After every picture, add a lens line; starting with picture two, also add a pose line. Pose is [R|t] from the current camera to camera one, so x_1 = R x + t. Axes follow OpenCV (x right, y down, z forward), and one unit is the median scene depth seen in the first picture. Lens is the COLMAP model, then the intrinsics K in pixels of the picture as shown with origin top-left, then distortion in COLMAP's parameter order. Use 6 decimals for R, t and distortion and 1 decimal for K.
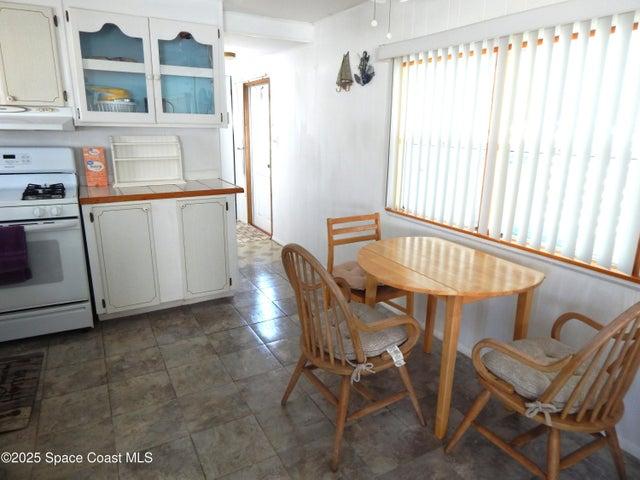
lens RADIAL K [[419.4, 0, 315.9], [0, 419.4, 235.6], [0, 0, 1]] dist [0.003968, -0.006812]
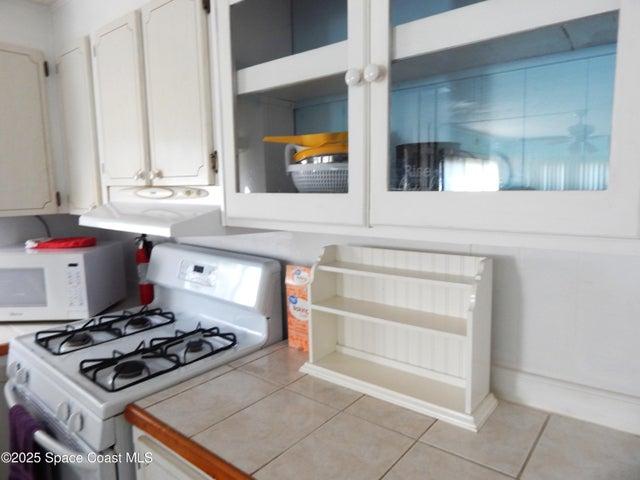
lens RADIAL K [[419.4, 0, 321.0], [0, 419.4, 237.1], [0, 0, 1]] dist [0.003968, -0.006812]
pose [[0.372207, 0.090964, -0.923681, -0.122791], [-0.212152, 0.977178, 0.010743, -0.275323], [0.903578, 0.191963, 0.383011, 0.920378]]
